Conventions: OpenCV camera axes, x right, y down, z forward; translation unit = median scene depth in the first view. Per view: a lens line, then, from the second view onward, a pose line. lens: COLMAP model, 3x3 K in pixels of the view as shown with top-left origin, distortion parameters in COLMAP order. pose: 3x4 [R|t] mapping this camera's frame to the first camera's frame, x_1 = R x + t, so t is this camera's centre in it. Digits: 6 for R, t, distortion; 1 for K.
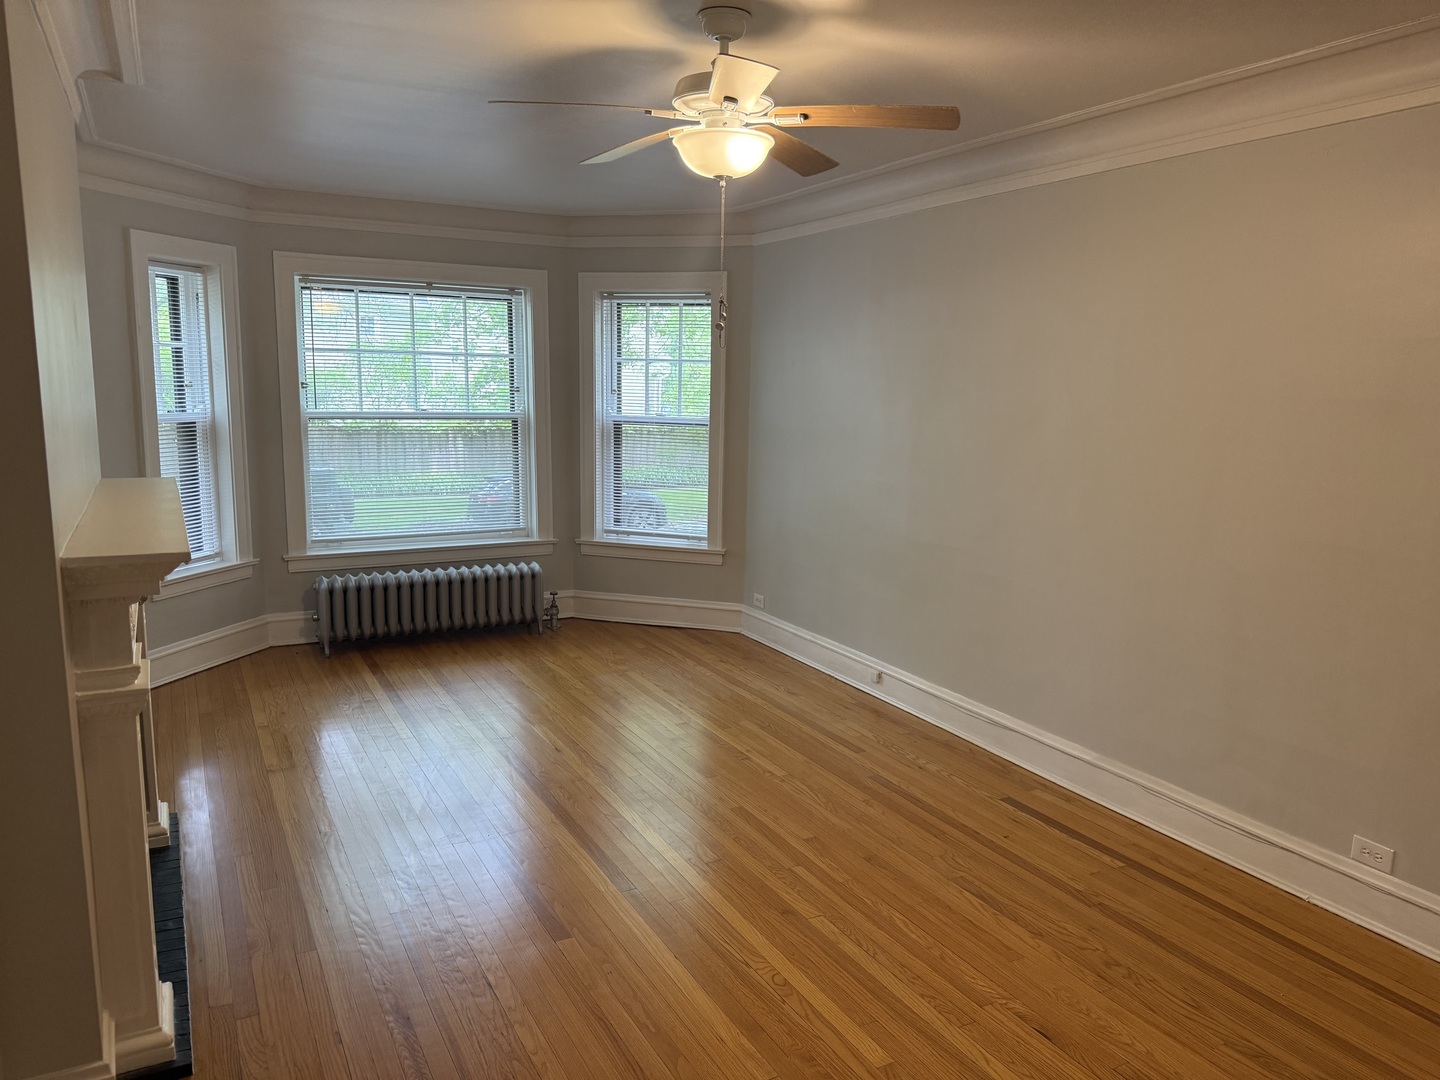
lens RADIAL K [[1027.1, 0, 715.9], [0, 1027.1, 537.0], [0, 0, 1]] dist [0.001155, -0.000108]
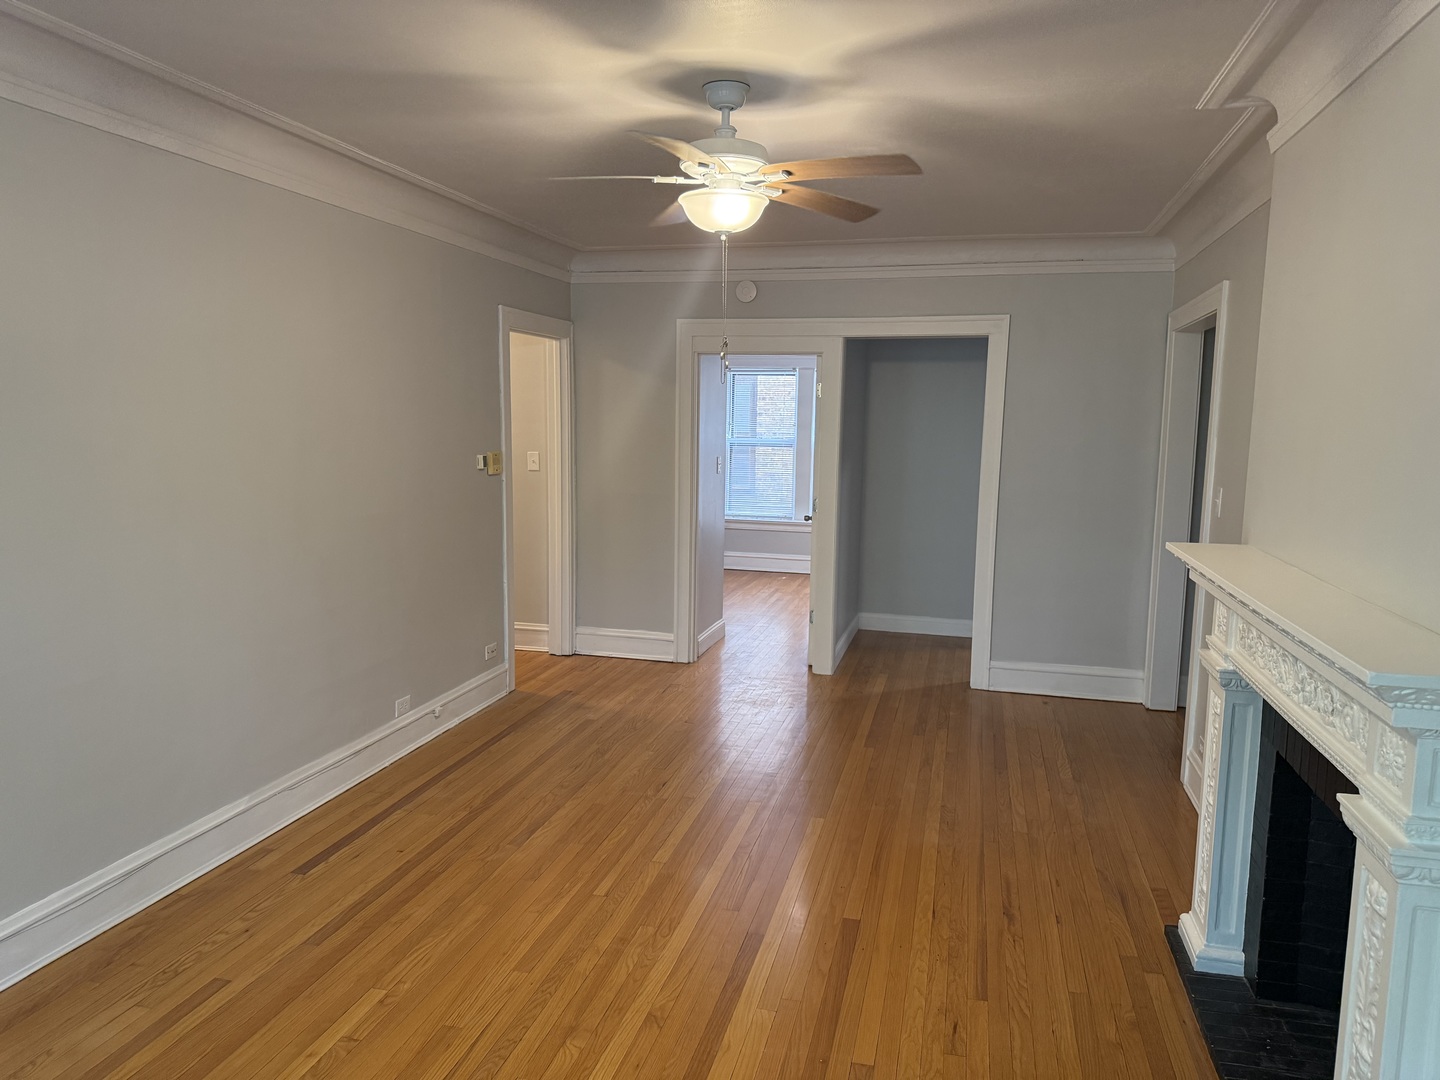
lens RADIAL K [[1027.1, 0, 718.6], [0, 1027.1, 540.5], [0, 0, 1]] dist [0.001155, -0.000108]
pose [[-0.759590, -0.102756, 0.642233, -0.549306], [0.068899, 0.969172, 0.236555, -0.212588], [-0.646742, 0.223934, -0.729094, 1.409189]]
